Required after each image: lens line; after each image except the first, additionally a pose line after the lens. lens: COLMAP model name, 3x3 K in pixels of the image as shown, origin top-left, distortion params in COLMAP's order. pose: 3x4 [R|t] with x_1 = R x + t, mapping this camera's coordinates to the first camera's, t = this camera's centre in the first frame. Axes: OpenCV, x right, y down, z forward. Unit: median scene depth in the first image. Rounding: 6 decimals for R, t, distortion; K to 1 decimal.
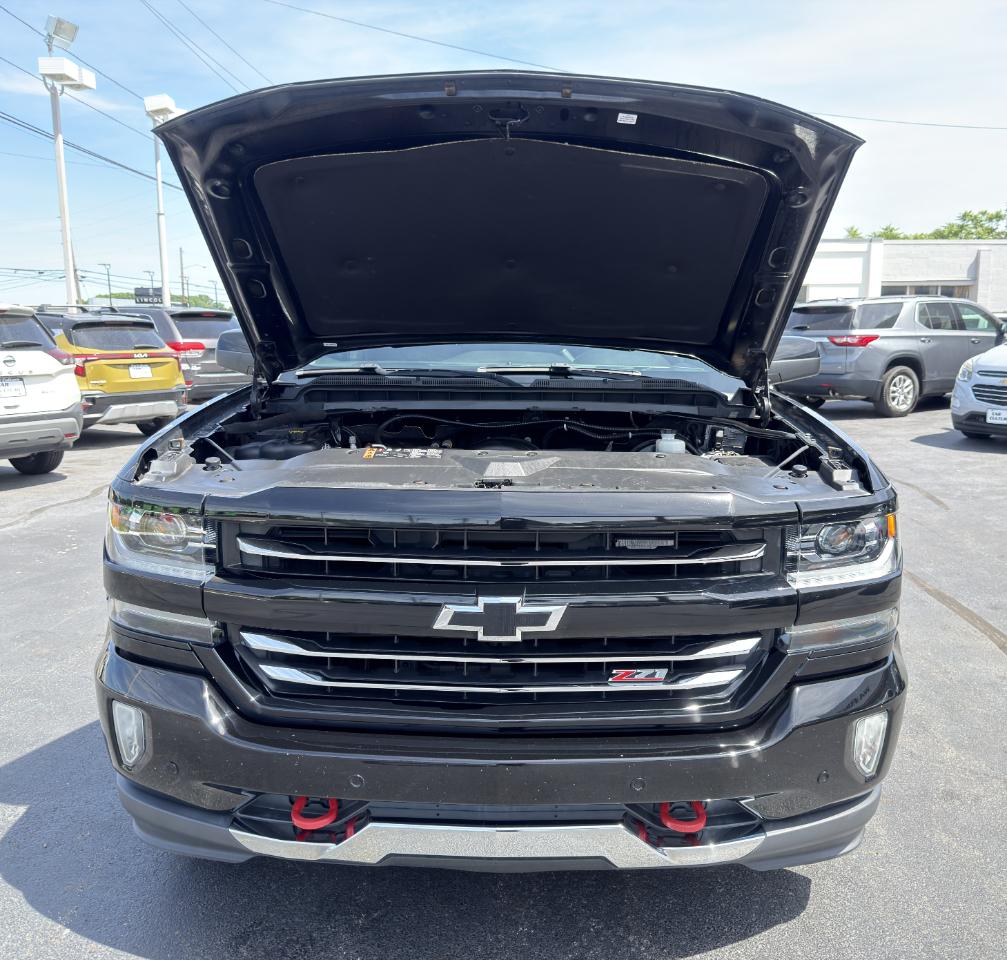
lens RADIAL K [[993.0, 0, 506.4], [0, 993.0, 463.4], [0, 0, 1]] dist [0.076734, -0.142337]
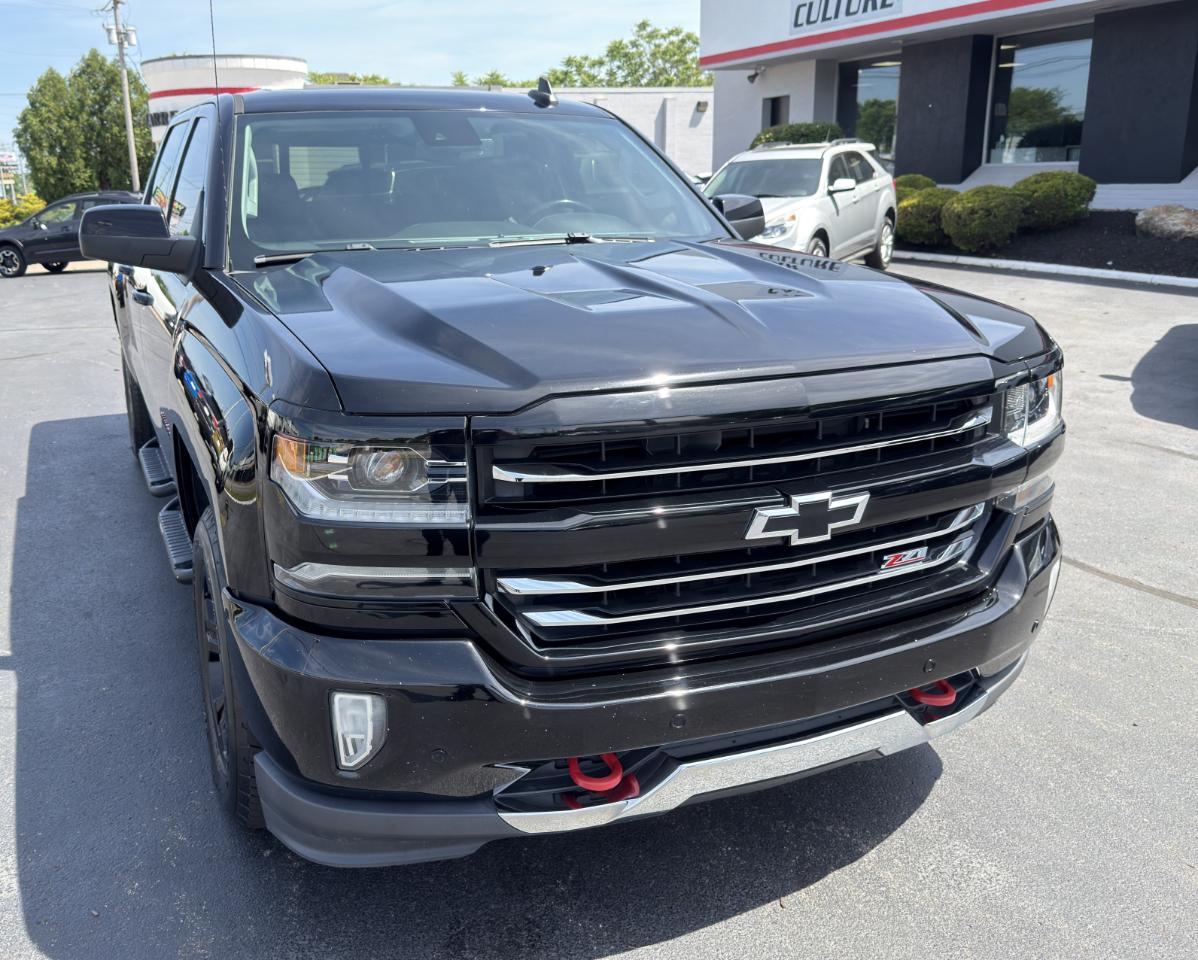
lens RADIAL K [[1152.7, 0, 493.7], [0, 1152.7, 452.4], [0, 0, 1]] dist [0.029683, -0.071851]
pose [[0.916665, -0.115037, 0.382742, -0.601930], [0.081001, 0.991279, 0.103942, -0.032220], [-0.391362, -0.064278, 0.917989, 0.135656]]
